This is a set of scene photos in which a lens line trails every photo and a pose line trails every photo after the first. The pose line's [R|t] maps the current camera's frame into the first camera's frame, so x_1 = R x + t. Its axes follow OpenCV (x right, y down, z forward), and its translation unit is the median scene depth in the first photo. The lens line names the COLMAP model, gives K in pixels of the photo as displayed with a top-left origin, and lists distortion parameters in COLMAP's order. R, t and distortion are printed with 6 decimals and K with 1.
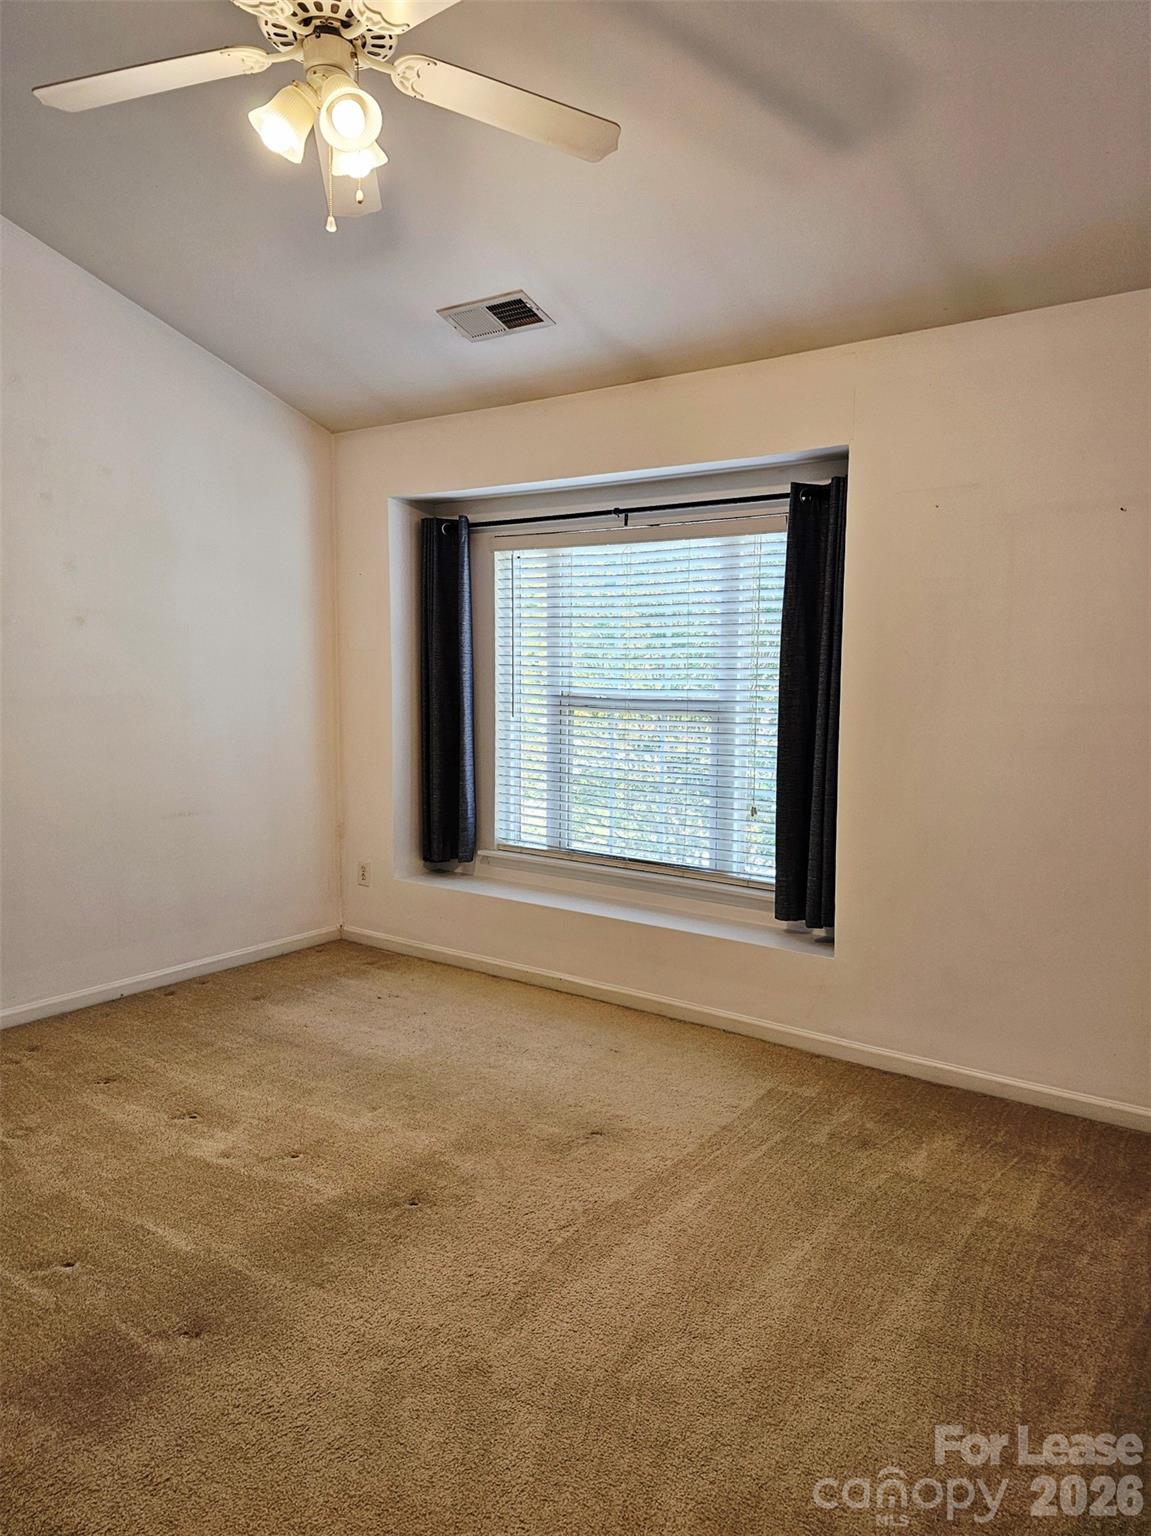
lens RADIAL K [[1062.2, 0, 571.2], [0, 1062.2, 768.8], [0, 0, 1]] dist [0.117984, -0.143034]
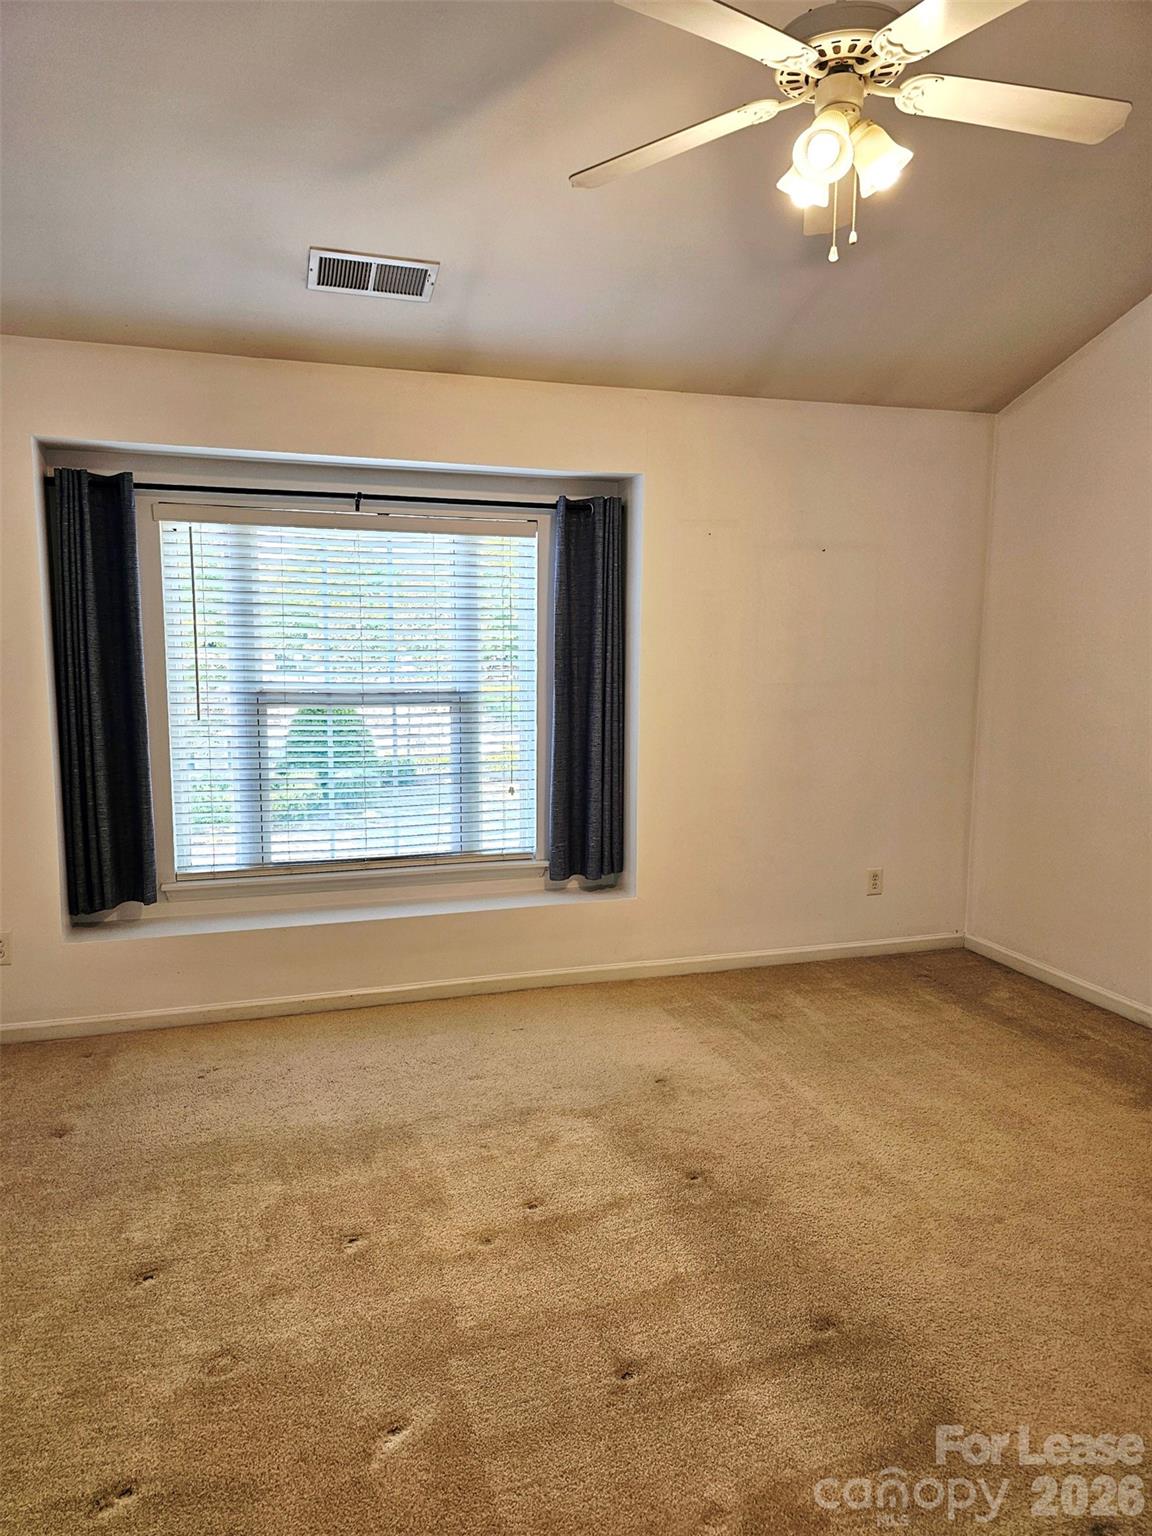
lens RADIAL K [[1062.2, 0, 571.7], [0, 1062.2, 768.8], [0, 0, 1]] dist [0.117984, -0.143034]
pose [[0.591773, -0.100999, 0.799753, -0.631651], [0.086176, 0.994361, 0.061810, -0.041831], [-0.801485, 0.032342, 0.597139, 0.282512]]
